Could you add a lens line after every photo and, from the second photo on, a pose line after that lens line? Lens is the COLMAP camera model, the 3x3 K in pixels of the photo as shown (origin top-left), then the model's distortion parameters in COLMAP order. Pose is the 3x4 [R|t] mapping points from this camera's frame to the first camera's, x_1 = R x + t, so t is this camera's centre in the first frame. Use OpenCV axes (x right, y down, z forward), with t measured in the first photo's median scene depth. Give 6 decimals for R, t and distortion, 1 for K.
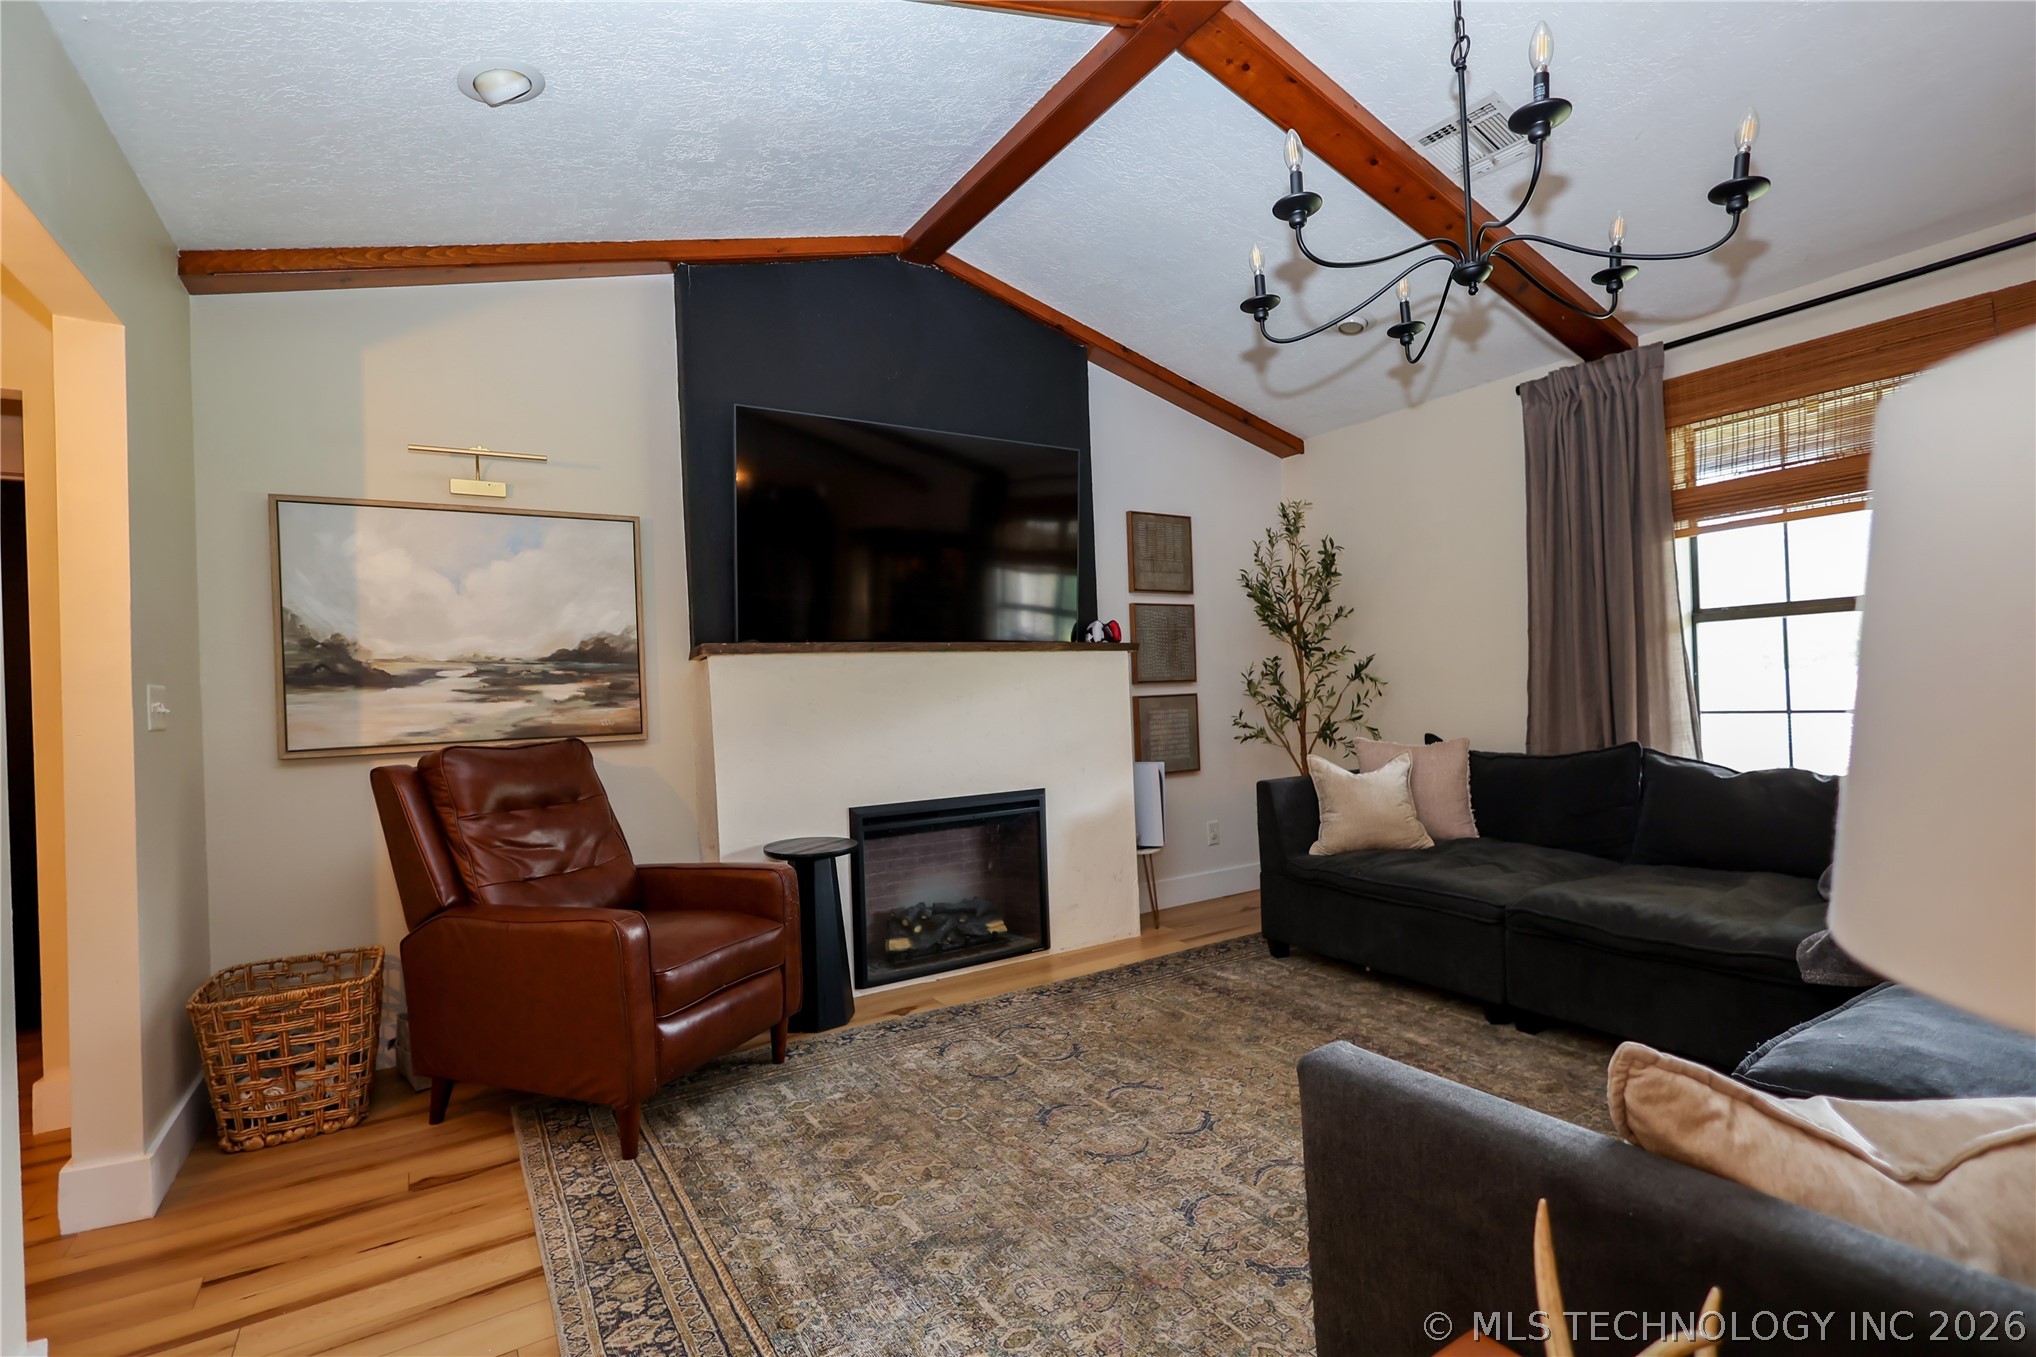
lens RADIAL K [[943.5, 0, 1026.9], [0, 943.5, 690.3], [0, 0, 1]] dist [-0.002654, 0.000712]
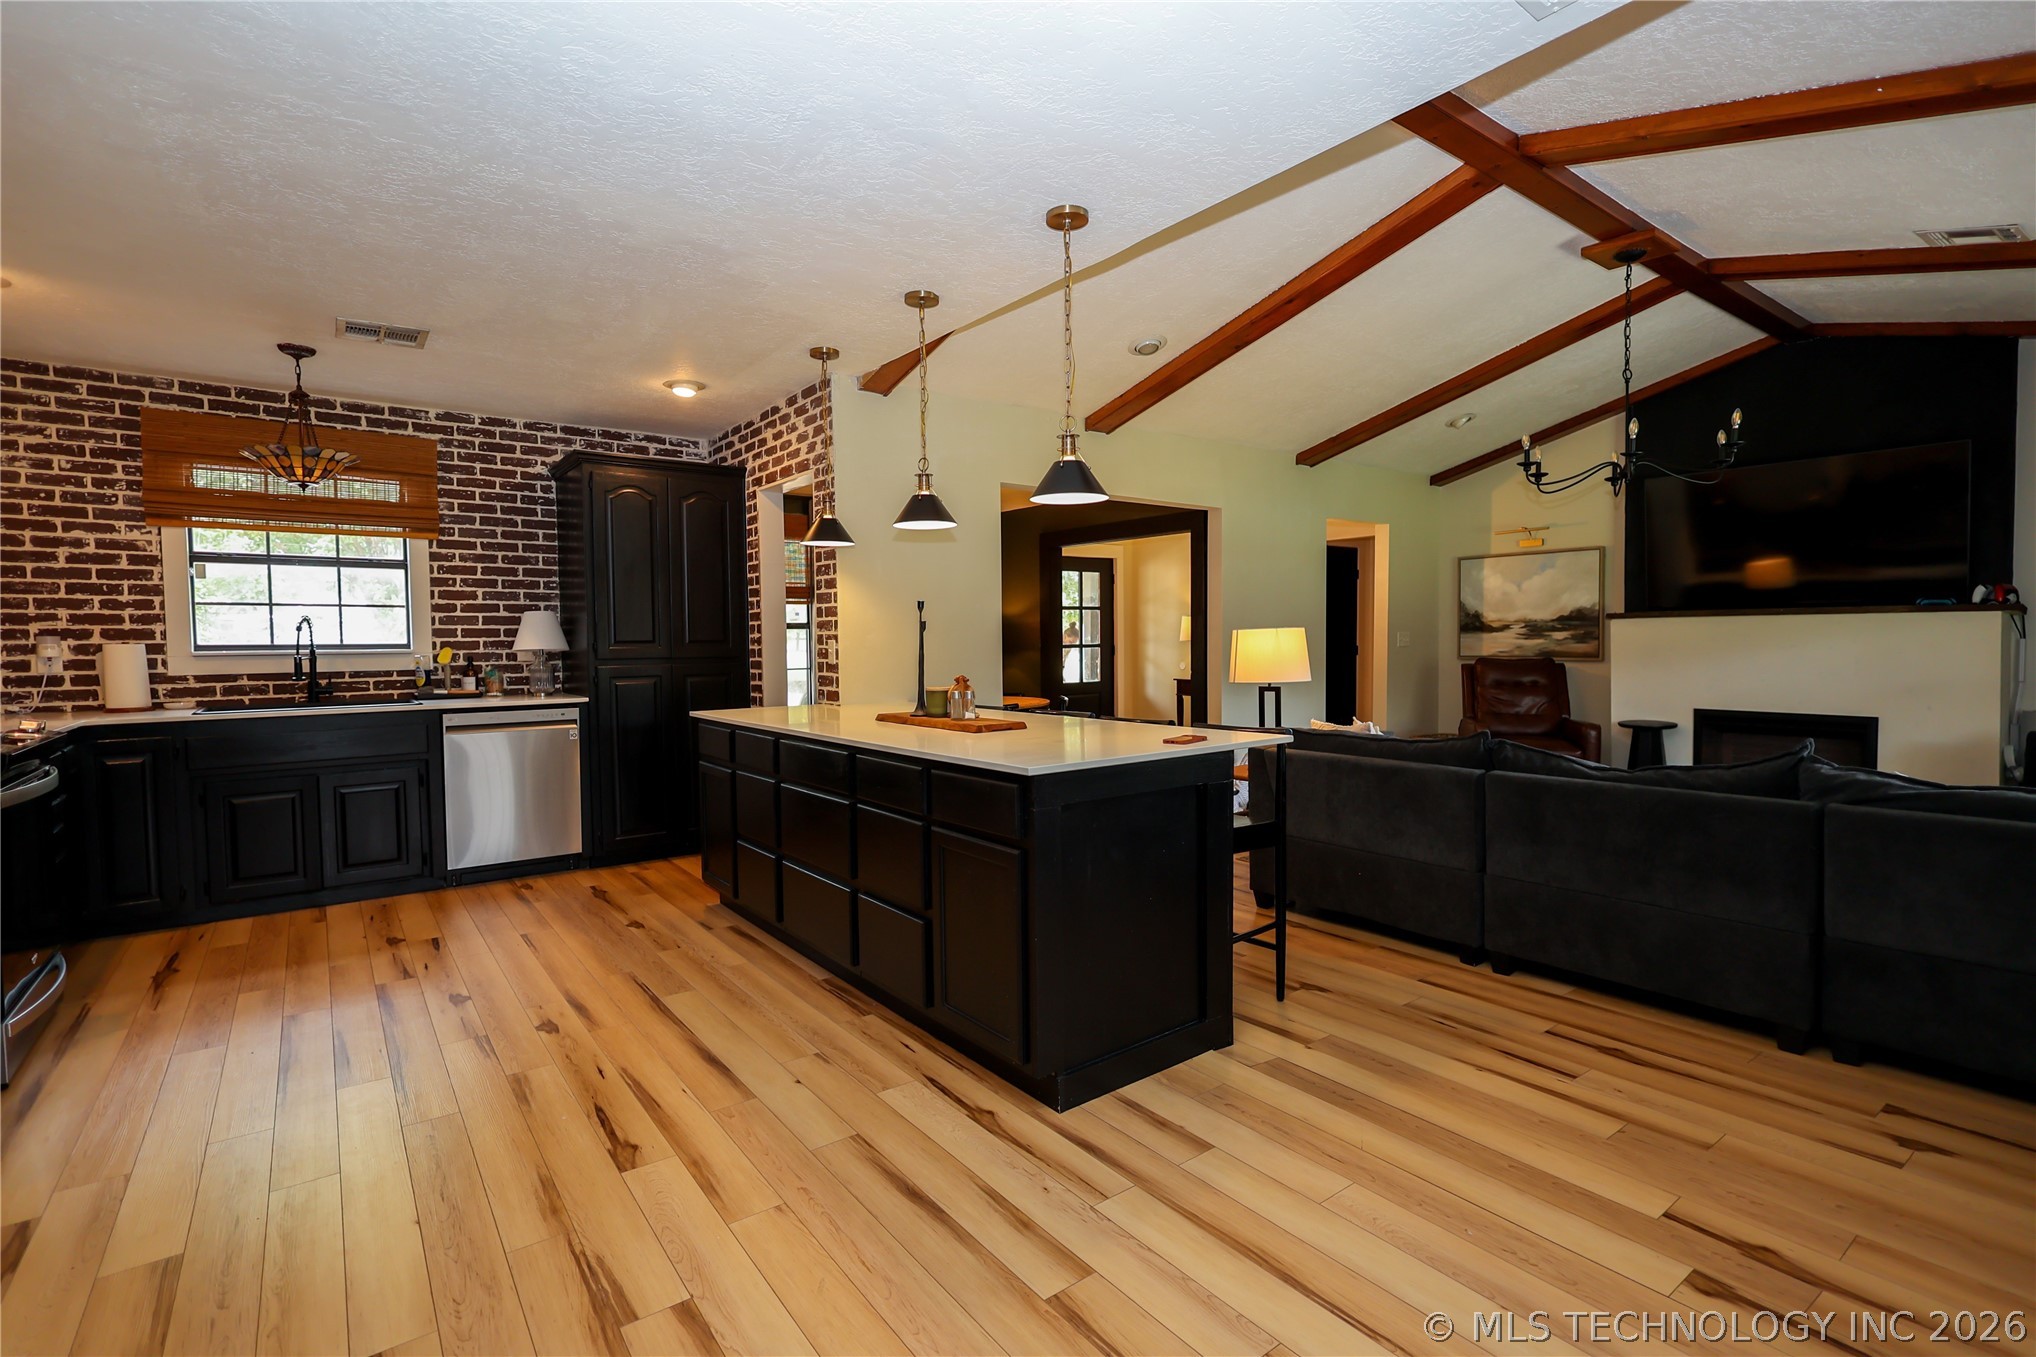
lens RADIAL K [[942.6, 0, 1024.5], [0, 942.6, 680.2], [0, 0, 1]] dist [-0.001326, 0.000560]
pose [[0.078718, 0.082338, -0.993491, 1.639952], [0.009927, 0.996469, 0.083372, -0.093637], [0.996848, -0.016426, 0.077622, -0.387445]]
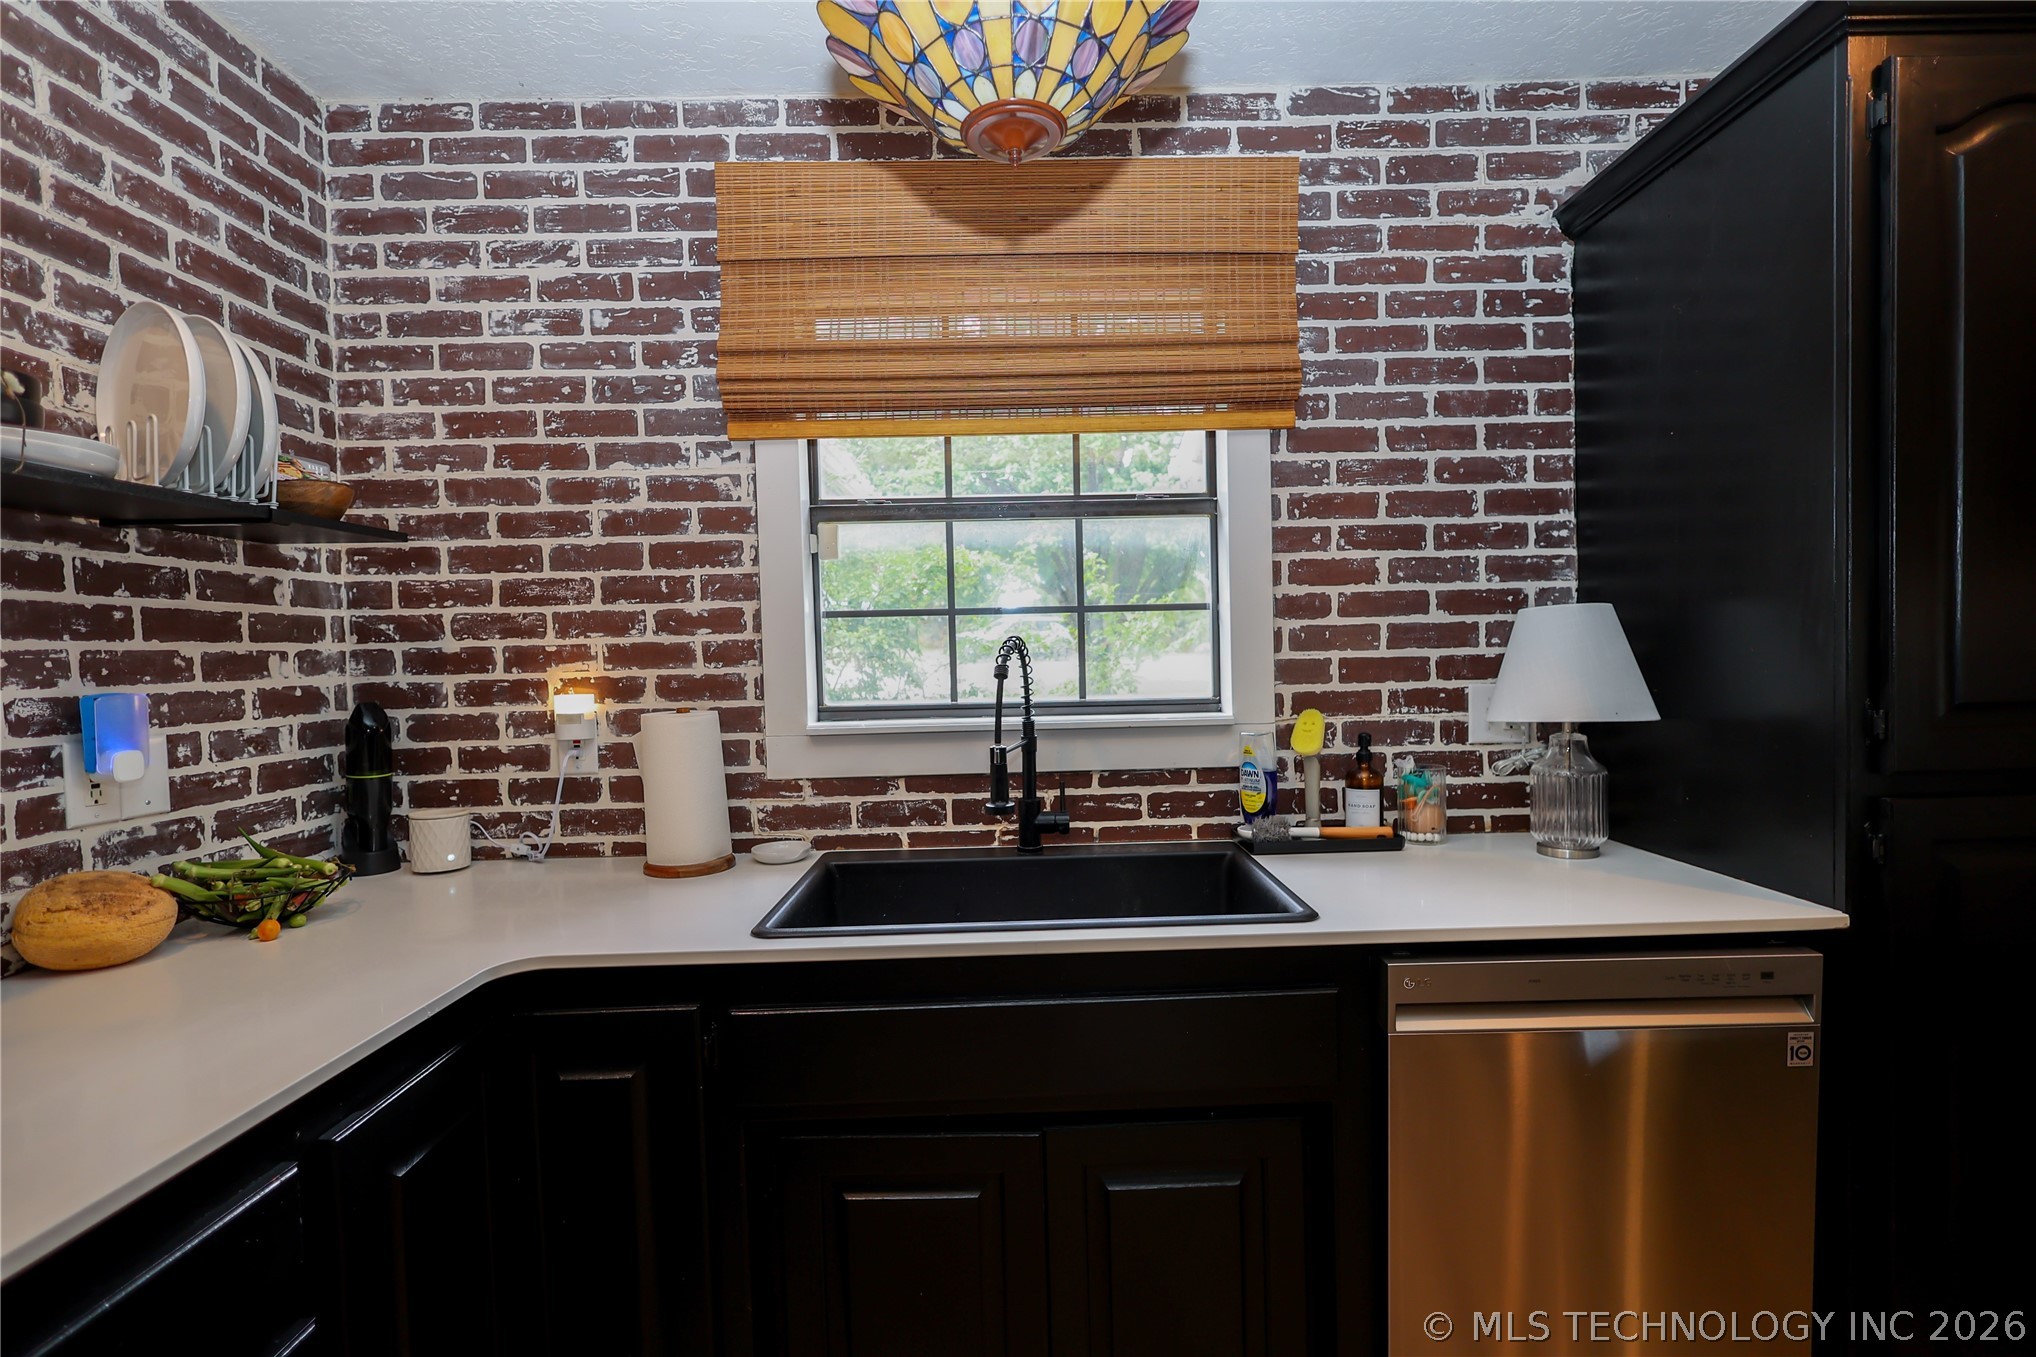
lens RADIAL K [[942.2, 0, 1022.0], [0, 942.2, 676.4], [0, 0, 1]] dist [-0.001256, 0.000455]
pose [[-0.533302, 0.074167, -0.842667, 0.543143], [0.049639, 0.997176, 0.056350, -0.090210], [0.844467, -0.011777, -0.535478, -1.094508]]
